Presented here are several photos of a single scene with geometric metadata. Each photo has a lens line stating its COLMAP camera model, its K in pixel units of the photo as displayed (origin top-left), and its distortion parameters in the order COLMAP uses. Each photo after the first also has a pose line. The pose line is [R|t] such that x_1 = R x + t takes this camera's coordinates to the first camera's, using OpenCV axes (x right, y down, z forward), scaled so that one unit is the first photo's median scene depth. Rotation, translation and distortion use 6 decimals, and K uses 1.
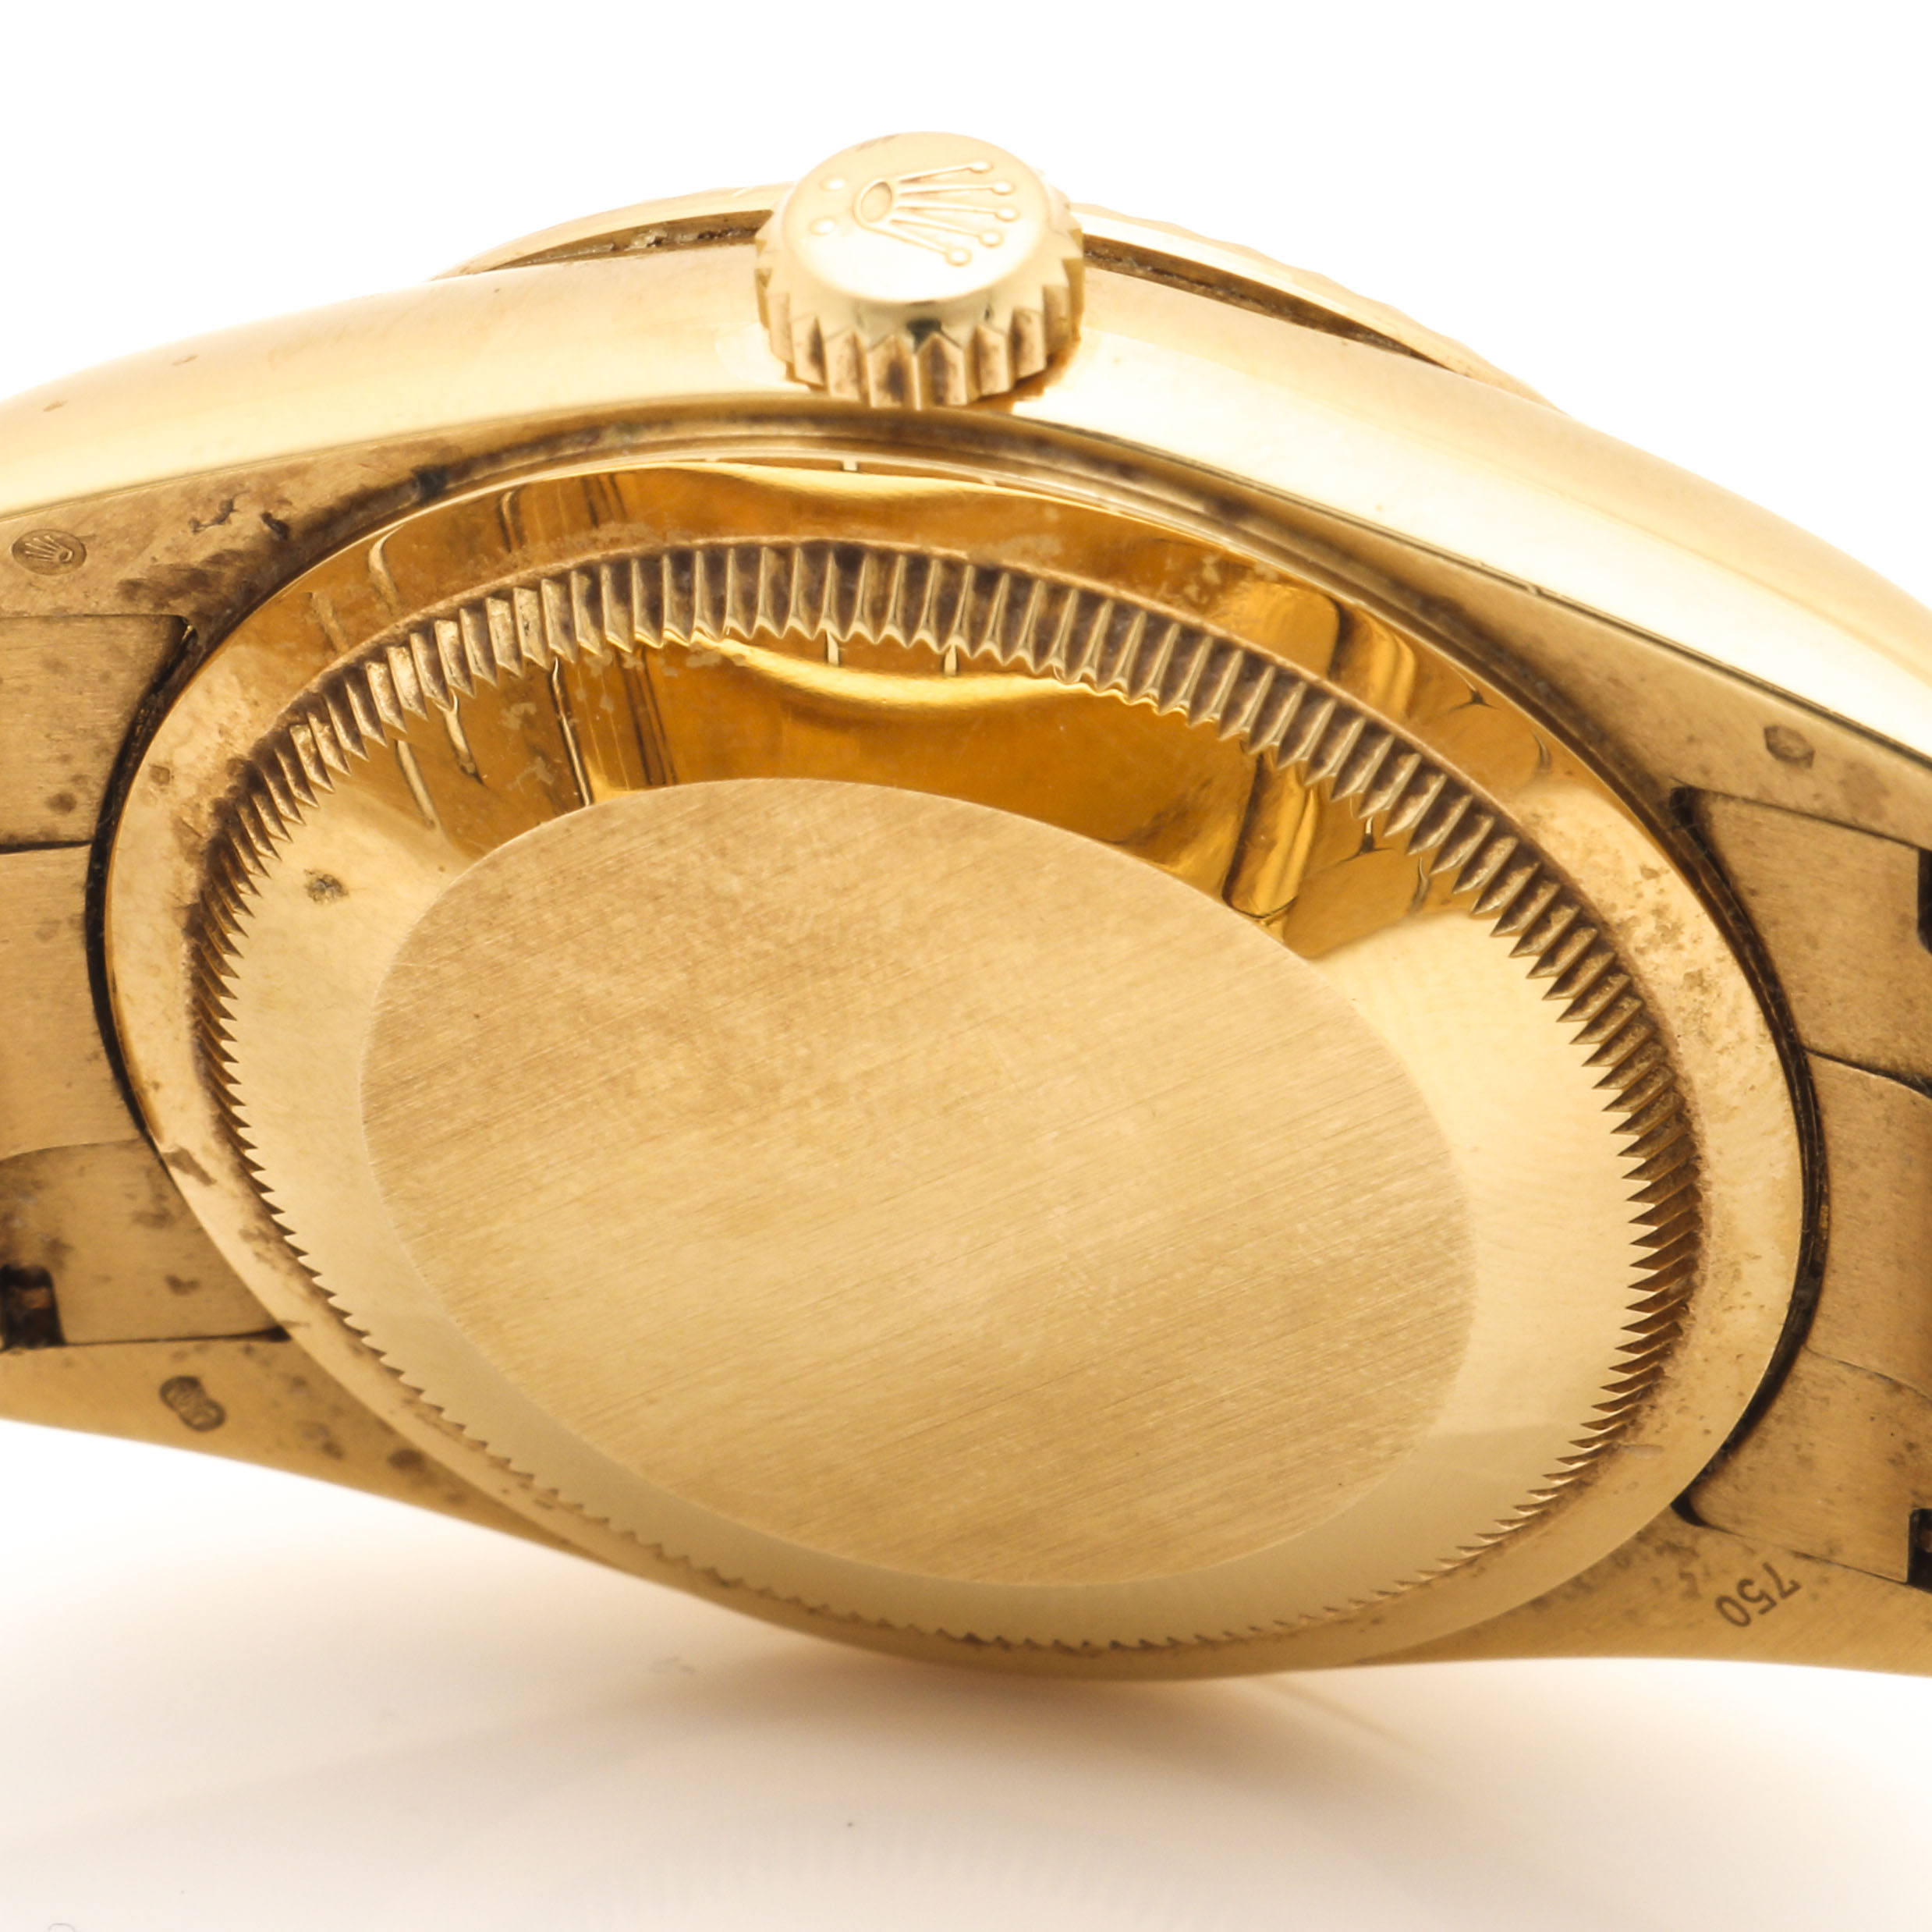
lens RADIAL K [[8948.0, 0, 978.5], [0, 8948.0, 707.6], [0, 0, 1]] dist [0.047331, 0.000000]
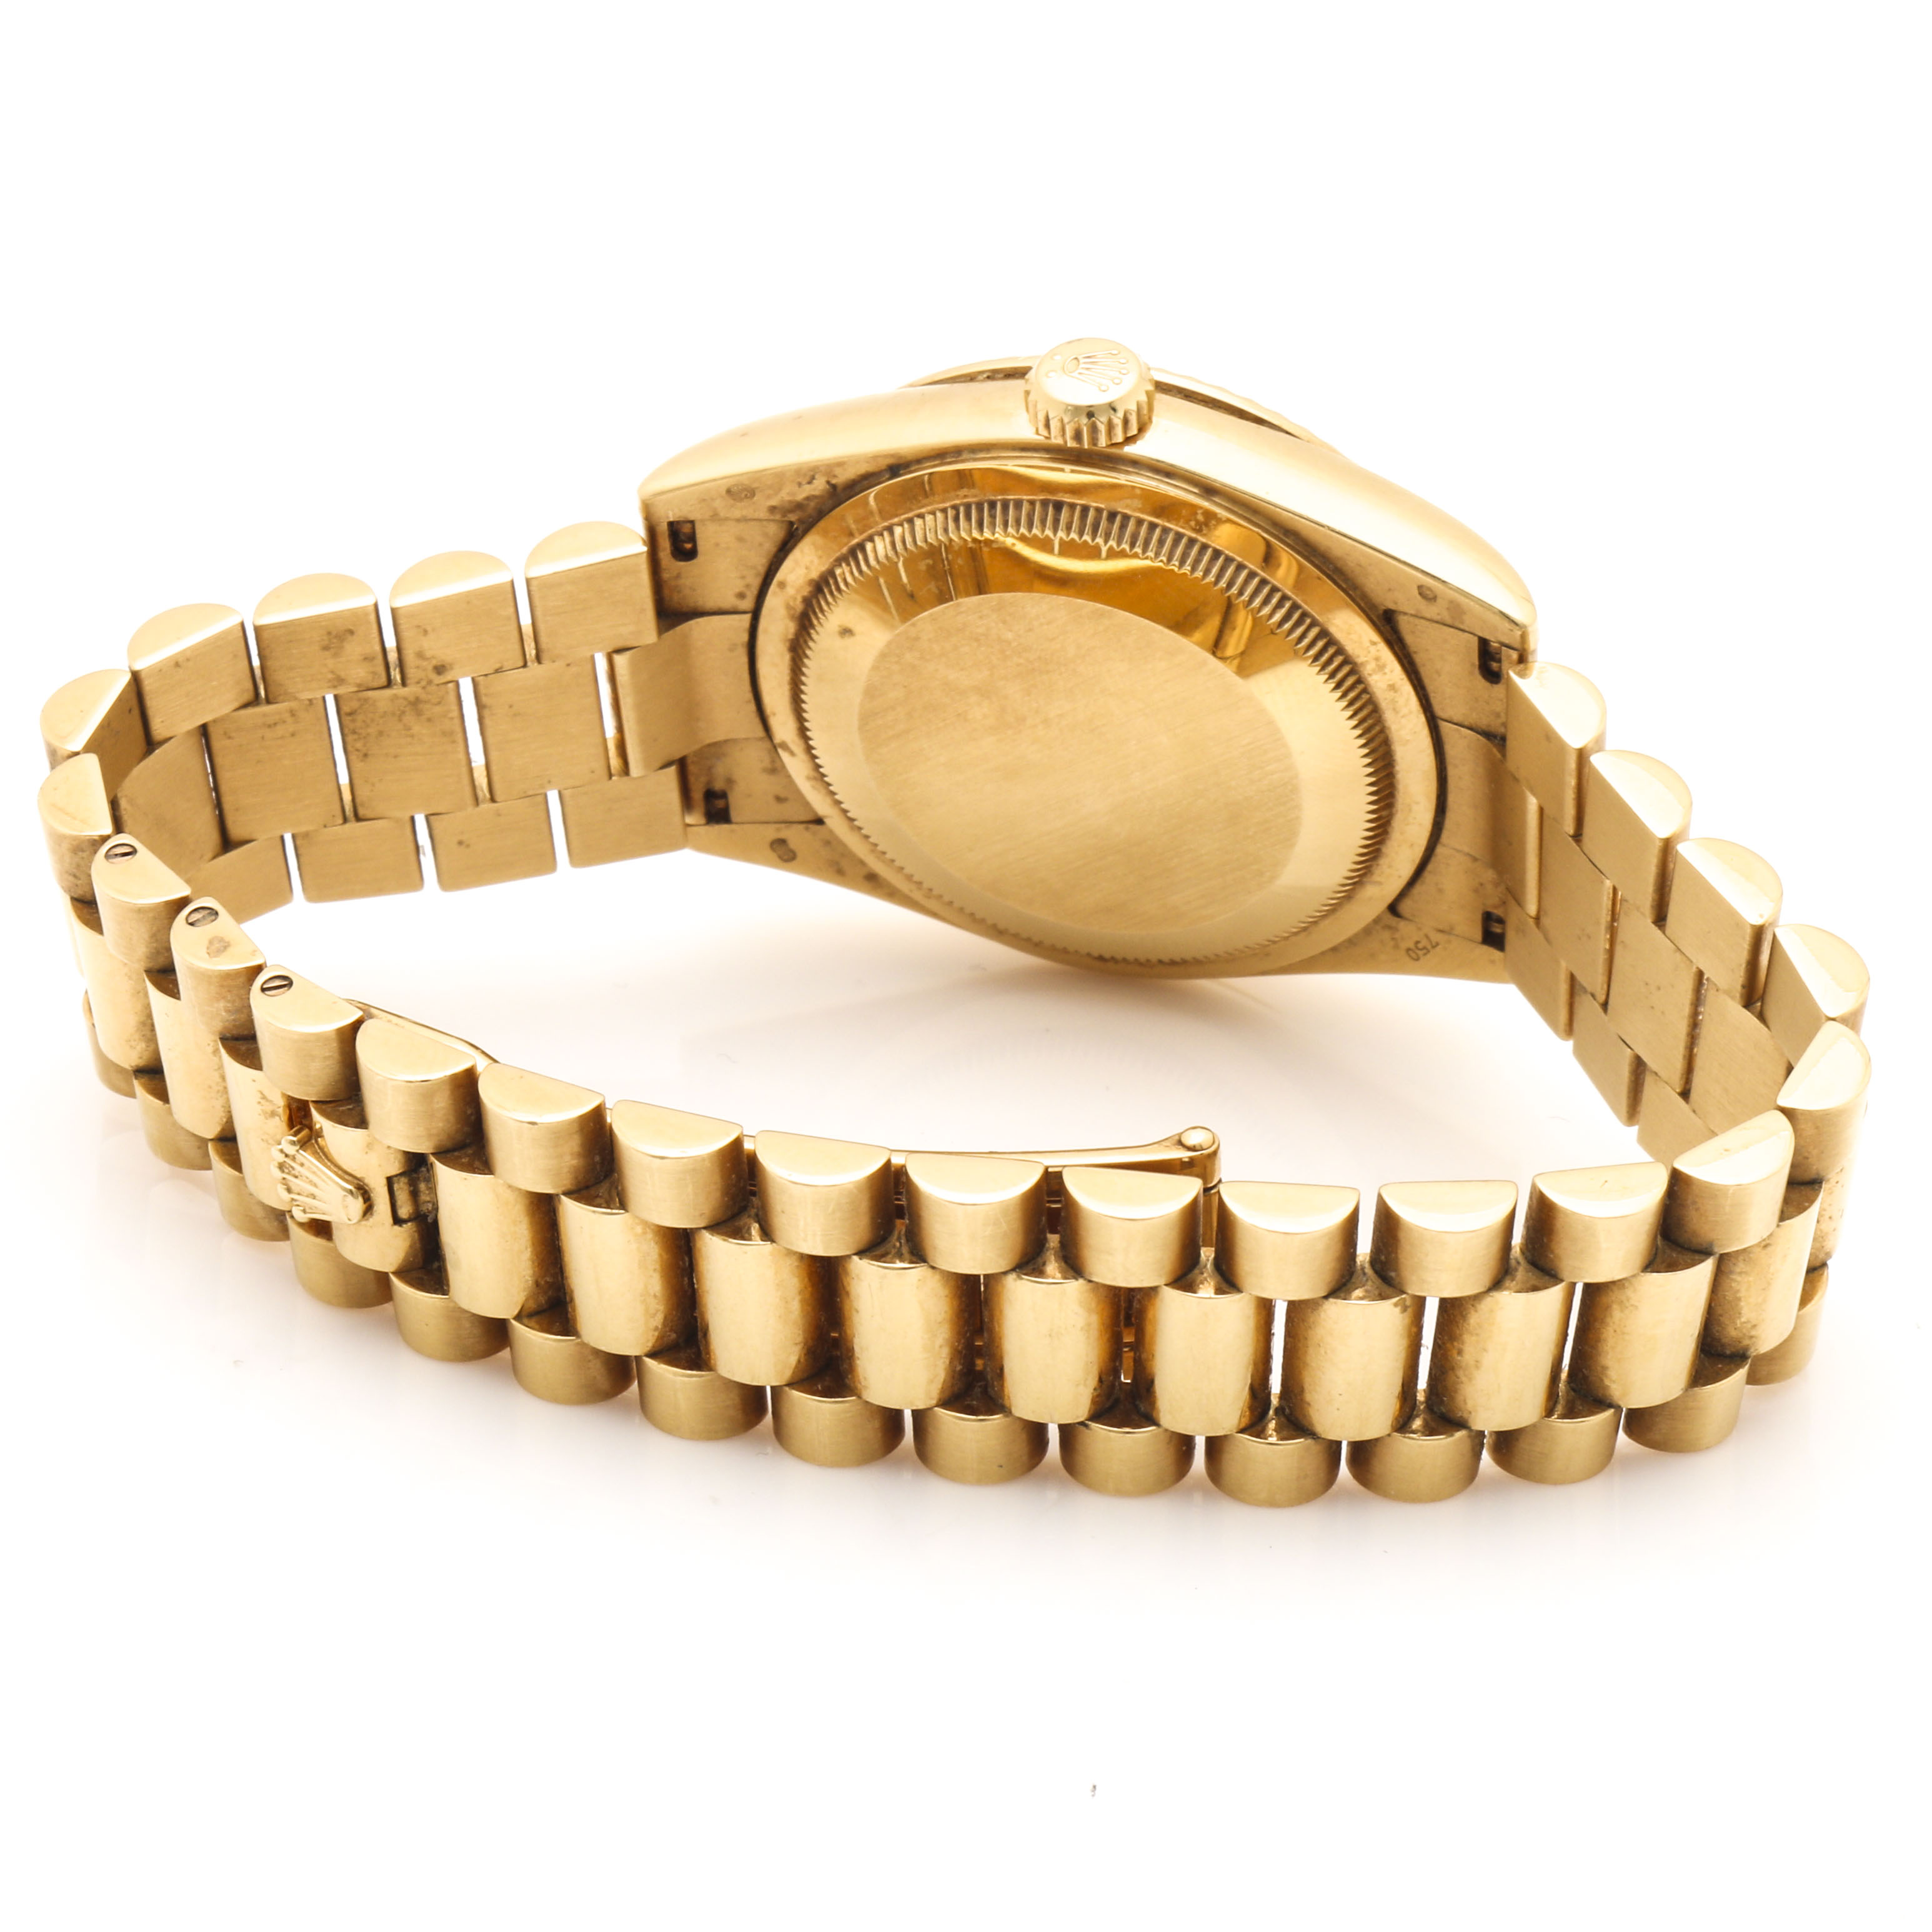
lens RADIAL K [[6093.5, 0, 963.2], [0, 6093.5, 961.0], [0, 0, 1]] dist [-0.047954, 0.000000]
pose [[0.998023, 0.038204, -0.049915, 0.047619], [-0.035537, 0.997948, 0.053269, 0.019994], [0.051848, -0.051390, 0.997332, -0.692751]]
